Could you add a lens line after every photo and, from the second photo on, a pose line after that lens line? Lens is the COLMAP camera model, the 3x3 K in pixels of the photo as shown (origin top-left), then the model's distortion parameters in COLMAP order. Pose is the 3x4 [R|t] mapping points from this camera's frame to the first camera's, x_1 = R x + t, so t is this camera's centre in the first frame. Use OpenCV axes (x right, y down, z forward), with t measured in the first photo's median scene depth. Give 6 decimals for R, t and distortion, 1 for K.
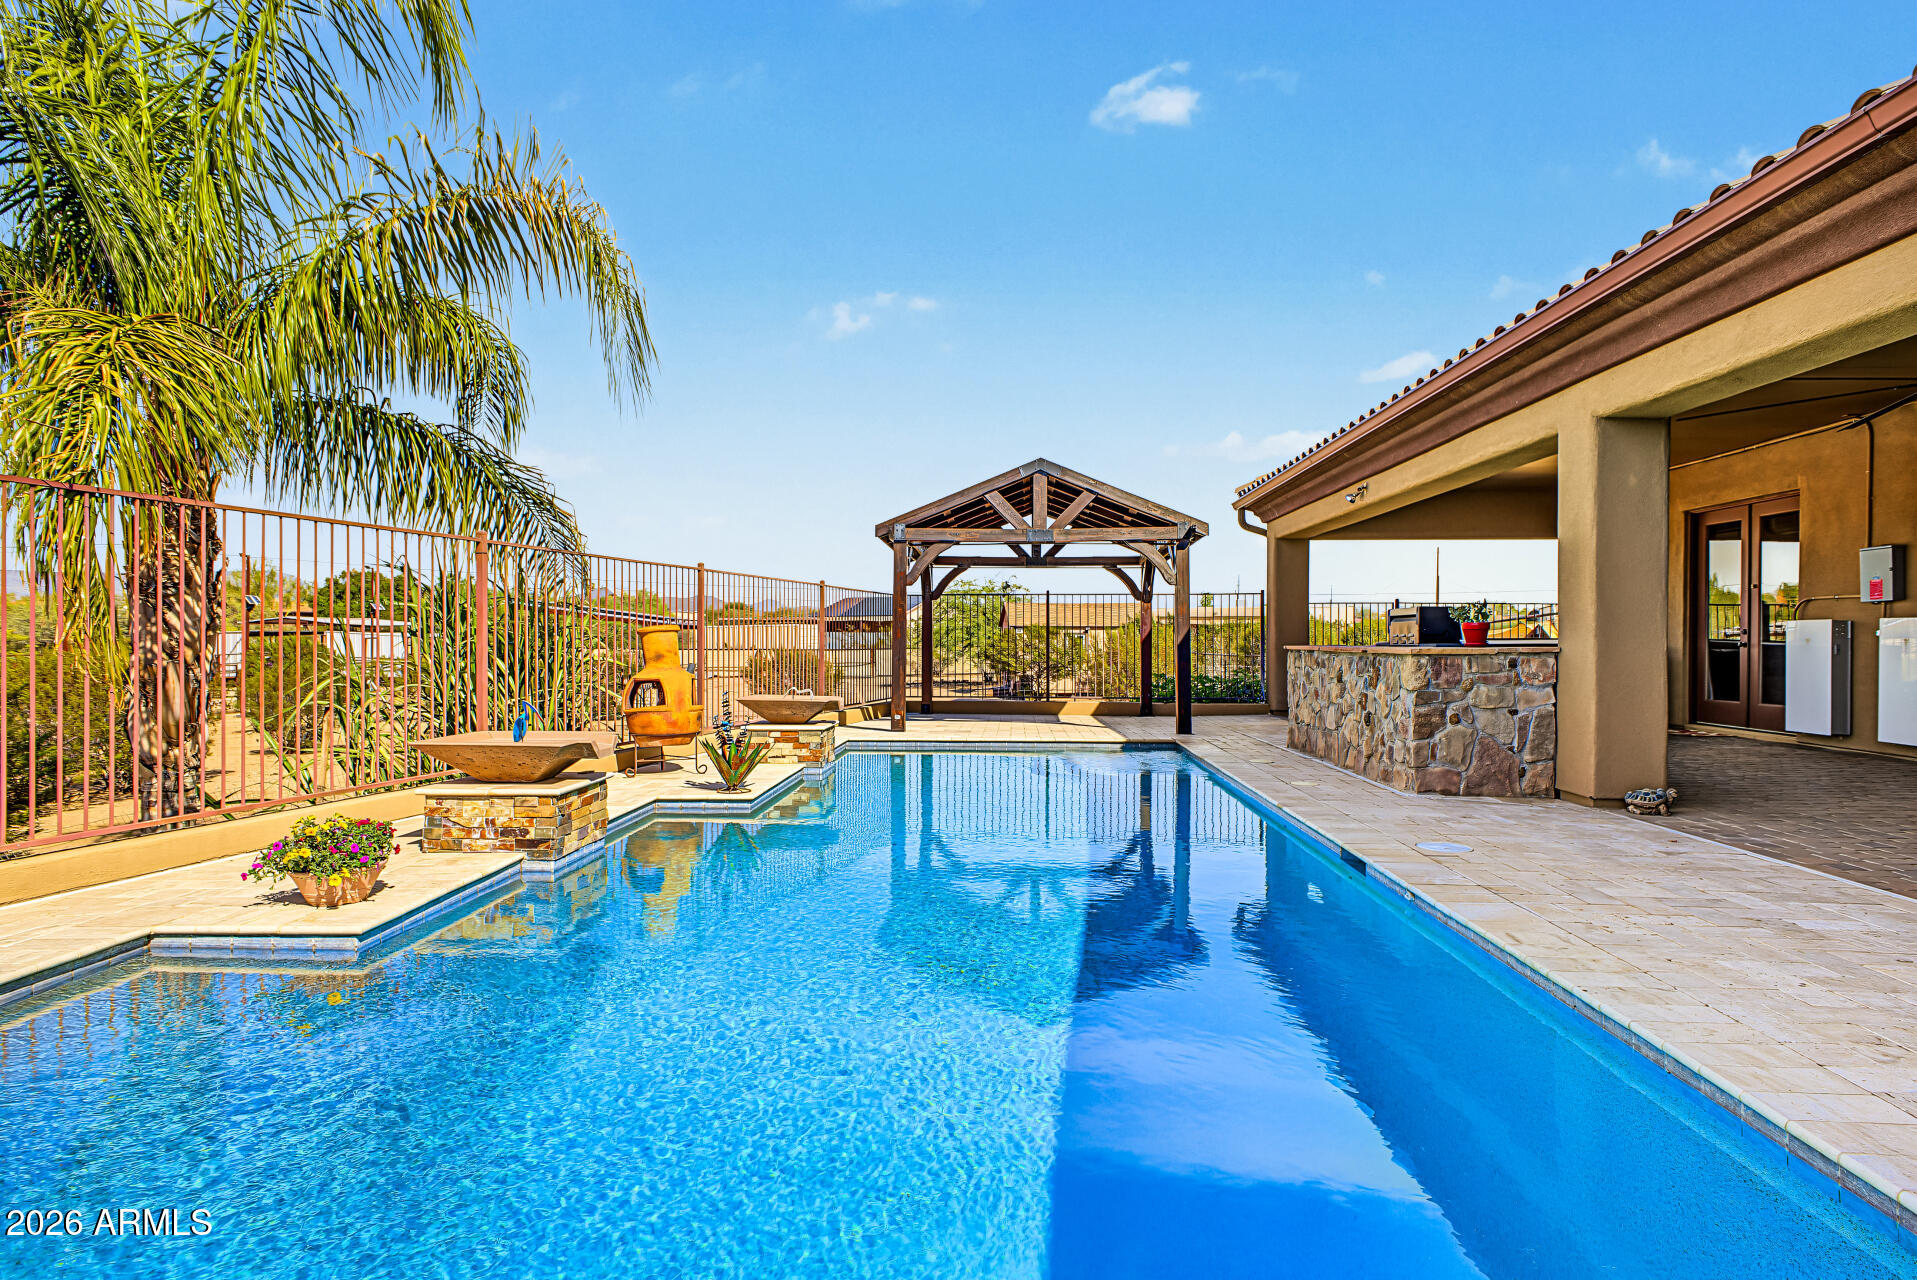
lens RADIAL K [[1094.9, 0, 952.4], [0, 1094.9, 640.0], [0, 0, 1]] dist [-0.003540, -0.000919]
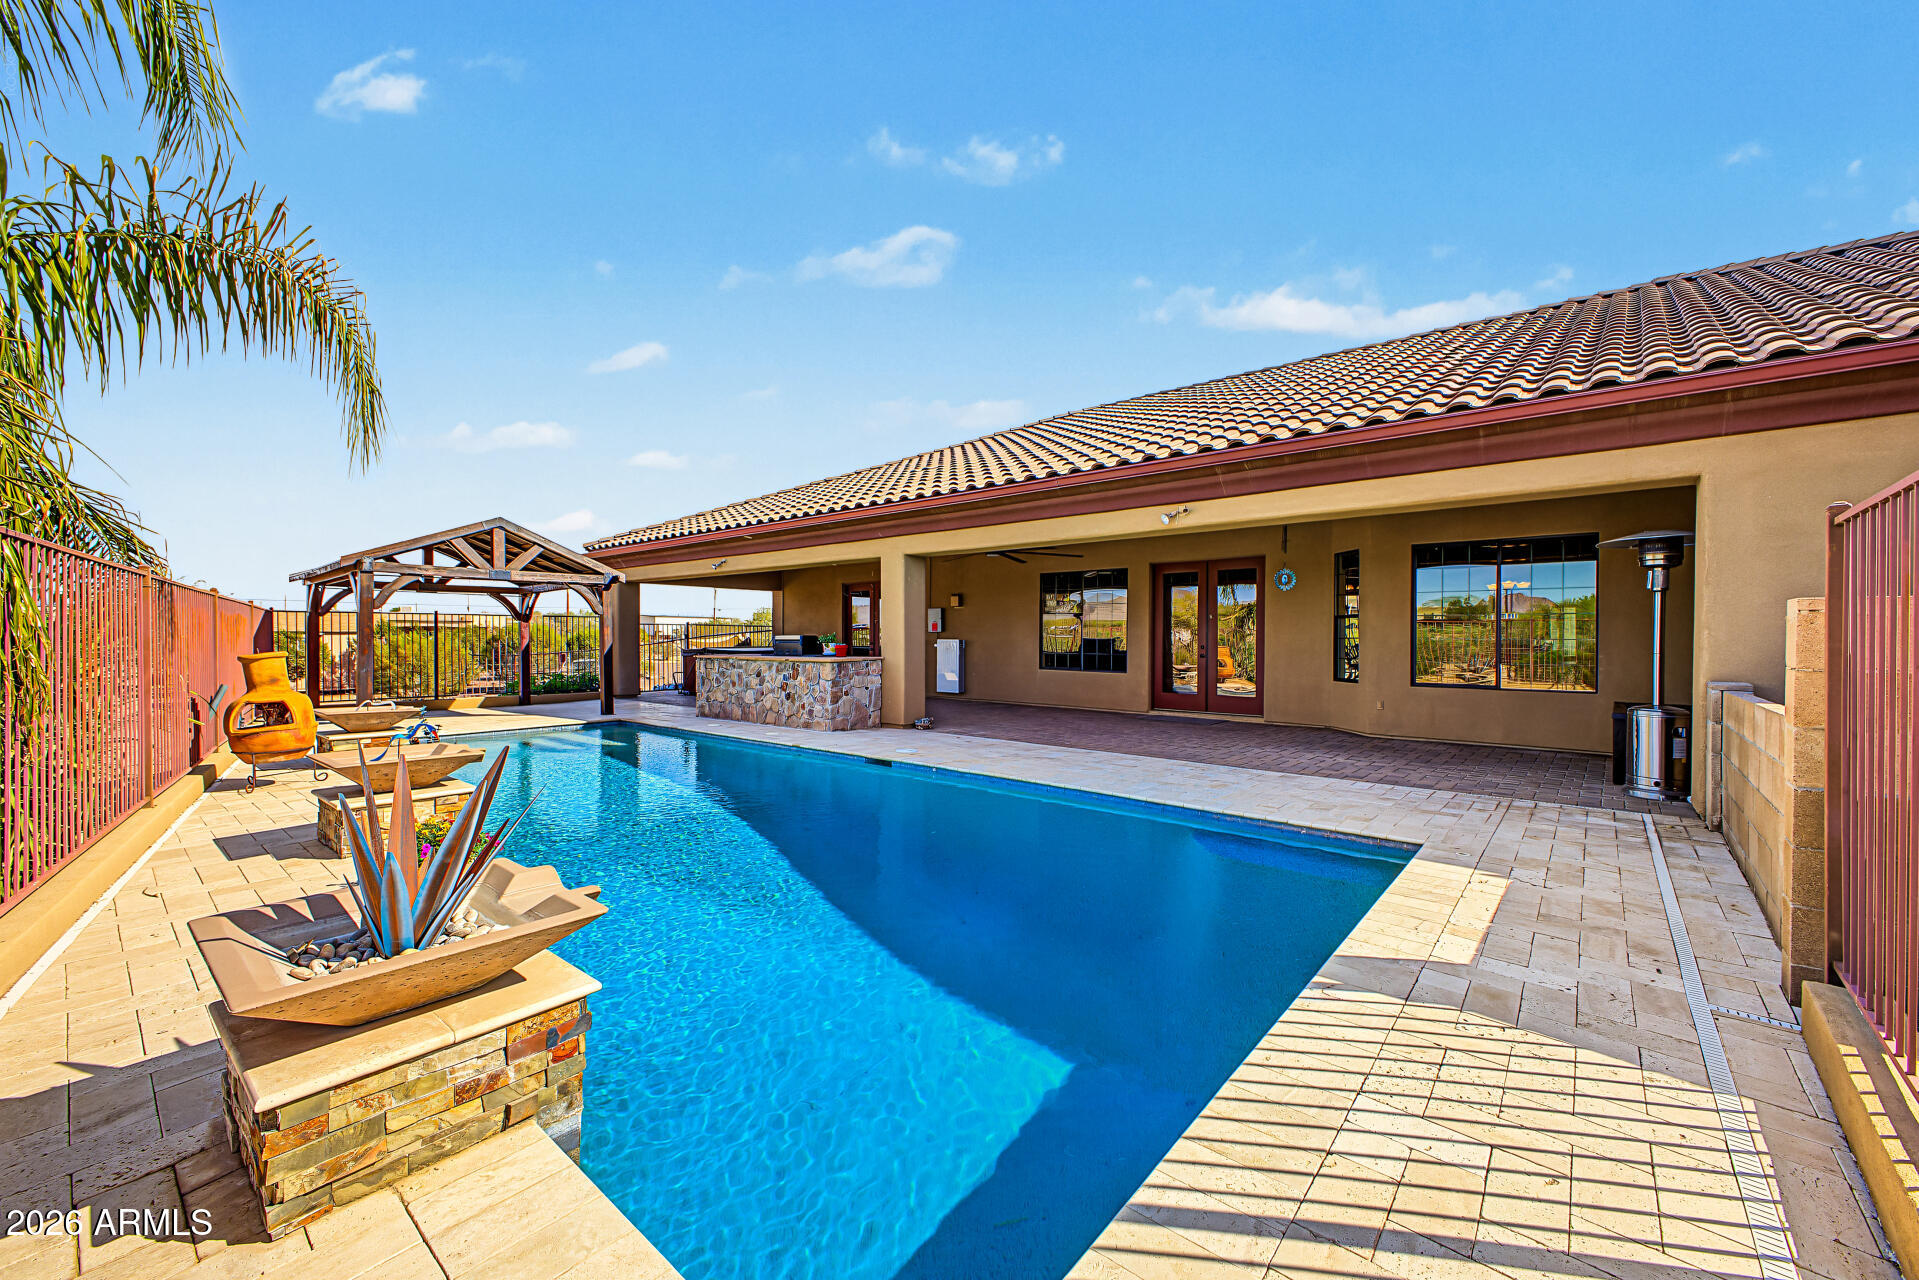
lens RADIAL K [[757.1, 0, 956.3], [0, 757.1, 643.9], [0, 0, 1]] dist [0.015389, -0.000245]
pose [[0.609885, -0.006539, 0.792463, -0.529847], [0.000261, 0.999968, 0.008051, -0.030640], [-0.792490, -0.004703, 0.609867, -0.020586]]
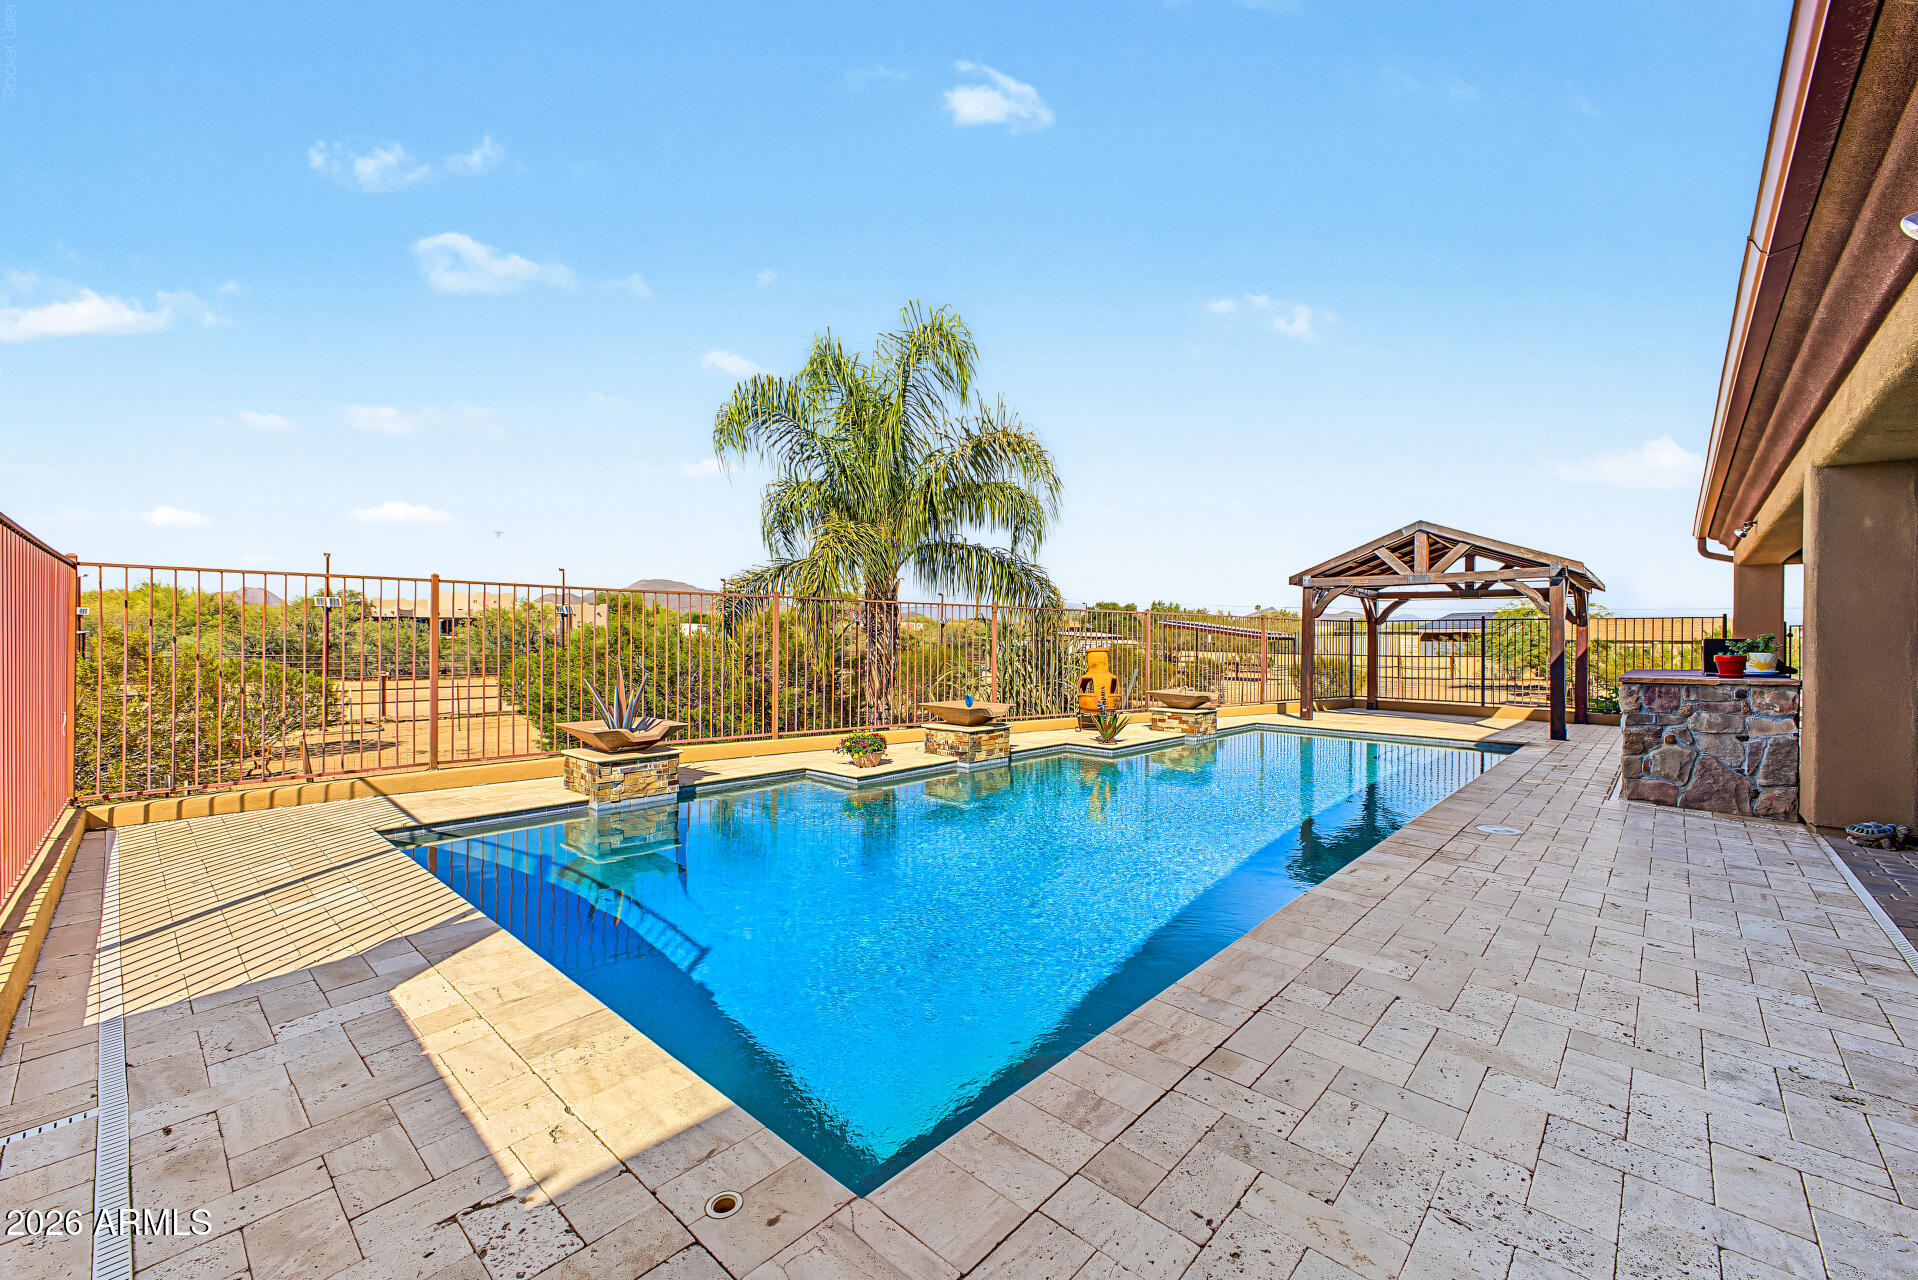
lens RADIAL K [[756.7, 0, 961.2], [0, 756.7, 641.1], [0, 0, 1]] dist [0.015389, -0.000245]
pose [[0.770834, 0.006722, -0.637001, 0.395726], [-0.009399, 0.999955, -0.000821, -0.023982], [0.636967, 0.006620, 0.770862, -0.100111]]
